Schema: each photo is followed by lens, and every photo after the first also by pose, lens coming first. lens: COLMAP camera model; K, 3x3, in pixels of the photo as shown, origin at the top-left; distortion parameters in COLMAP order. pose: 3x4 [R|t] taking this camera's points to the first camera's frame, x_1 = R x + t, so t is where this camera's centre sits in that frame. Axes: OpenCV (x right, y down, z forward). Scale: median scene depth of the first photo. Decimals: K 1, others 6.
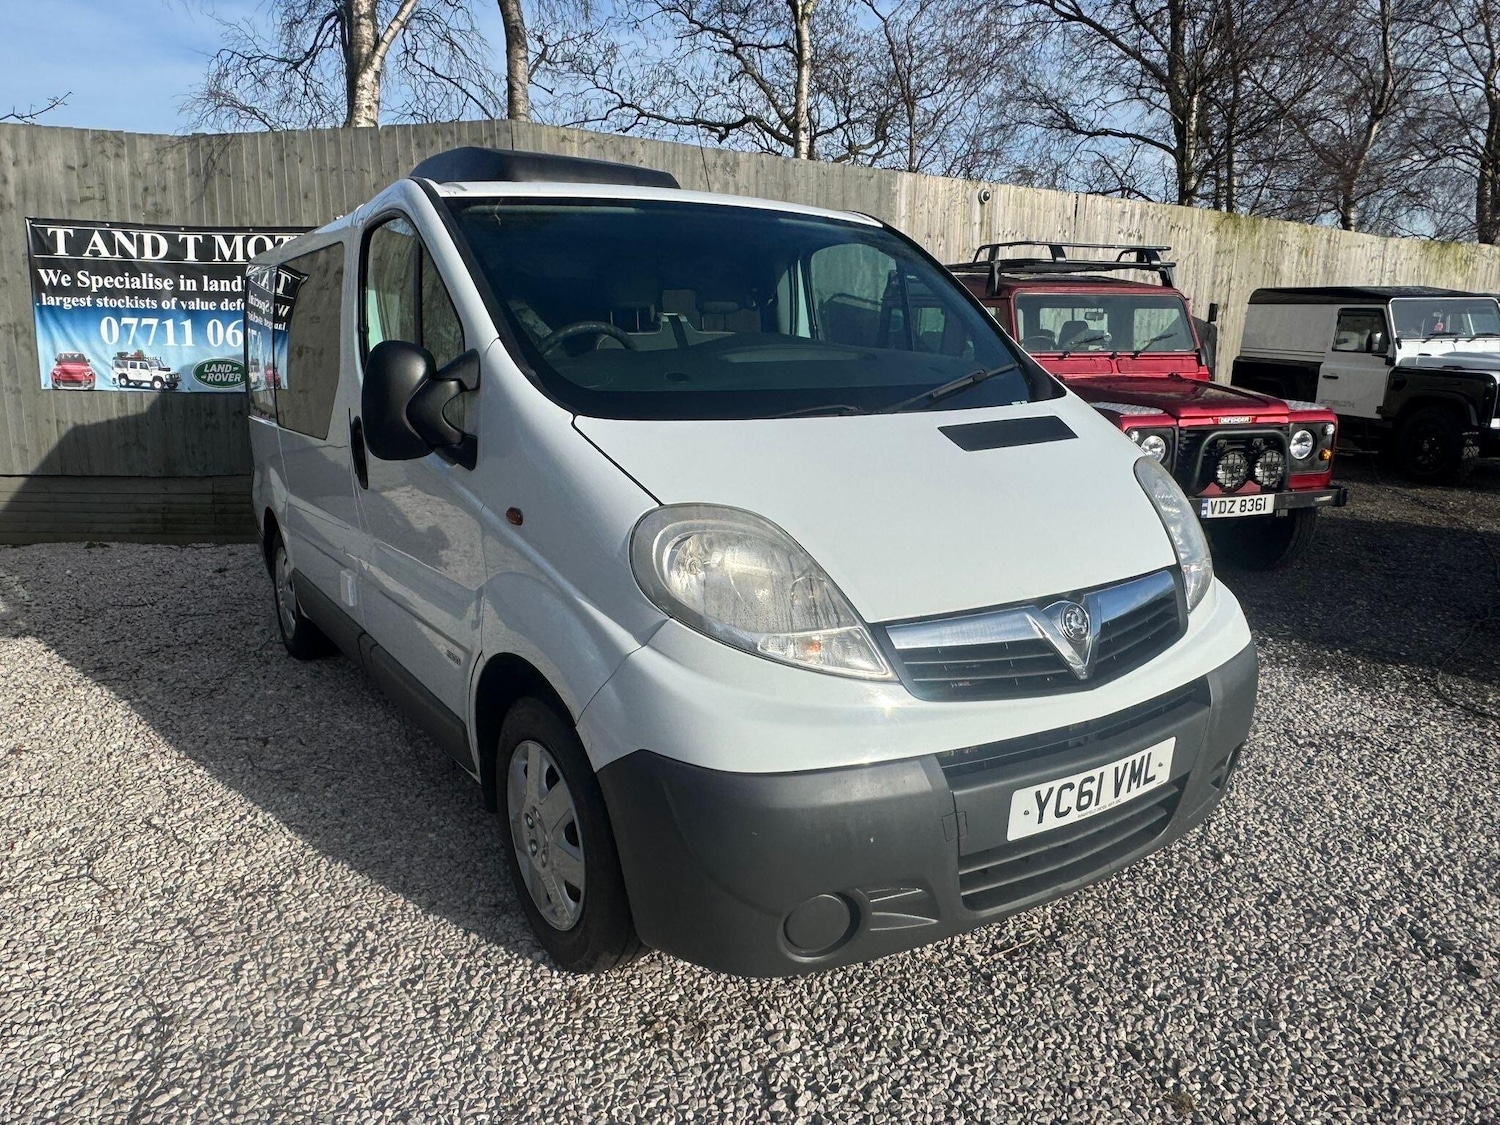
lens RADIAL K [[1080.2, 0, 751.0], [0, 1080.2, 568.8], [0, 0, 1]] dist [-0.001790, -0.000770]
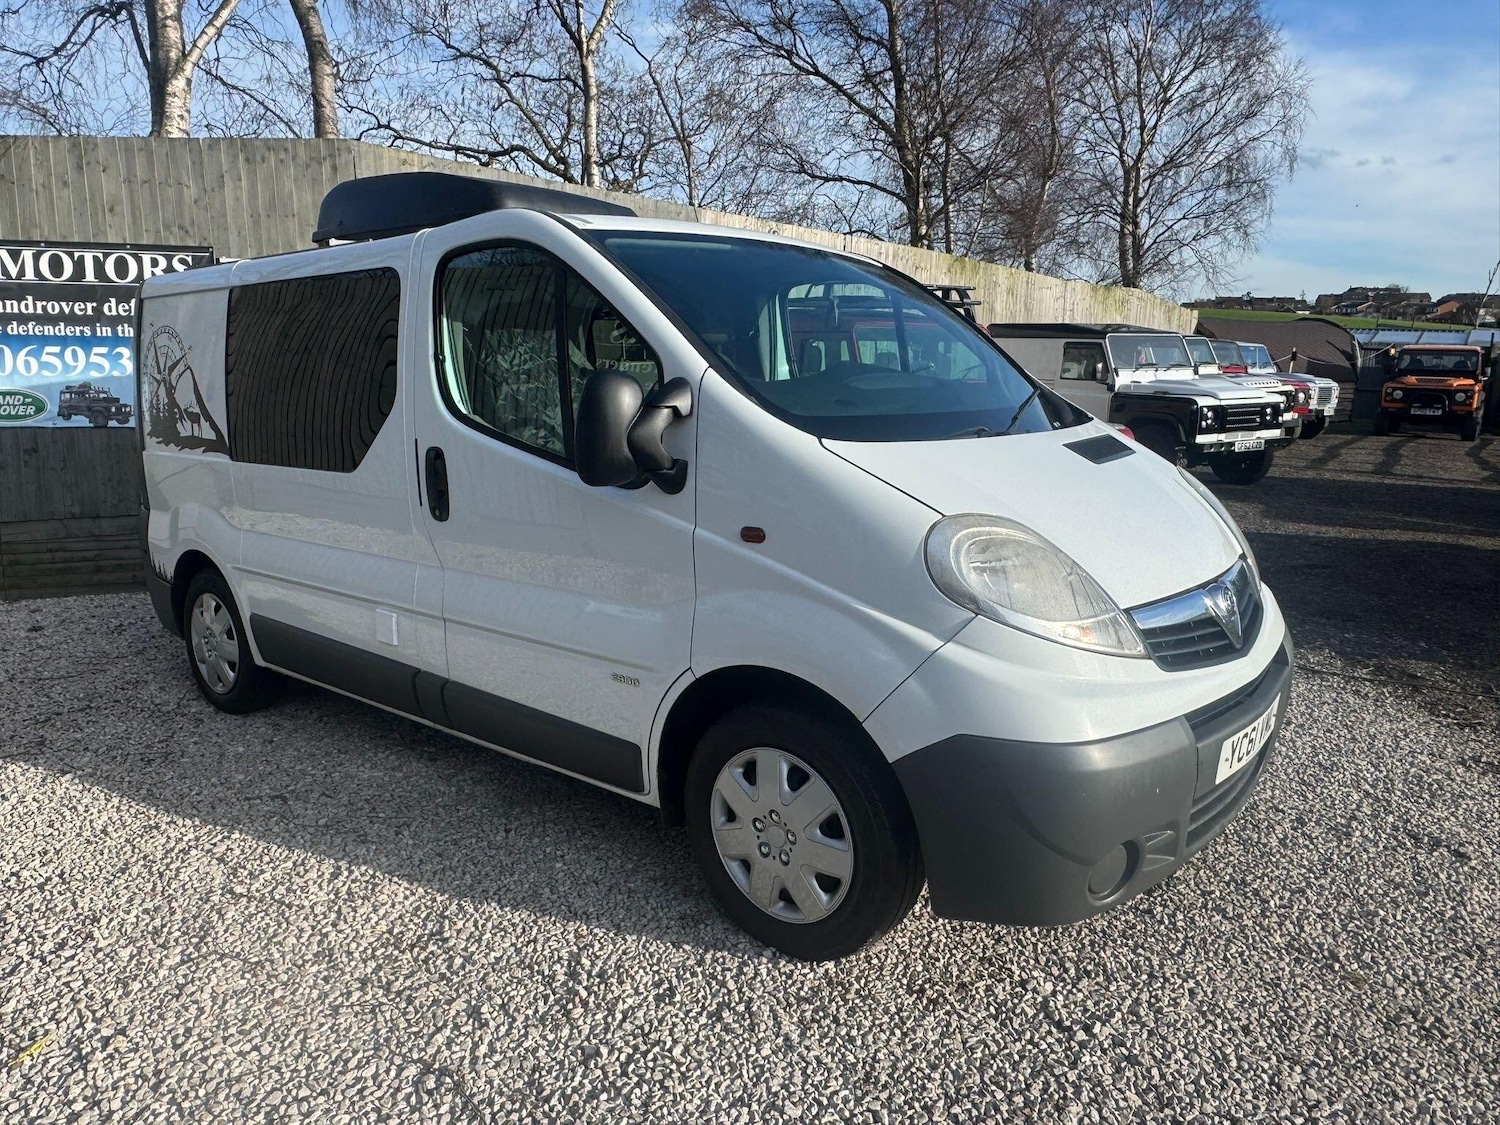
lens RADIAL K [[1068.1, 0, 752.6], [0, 1068.1, 580.5], [0, 0, 1]] dist [0.005586, -0.010210]
pose [[0.958804, -0.053695, 0.278947, -0.238934], [0.057549, 0.998327, -0.005640, 0.000617], [-0.278177, 0.021461, 0.960290, -0.000975]]
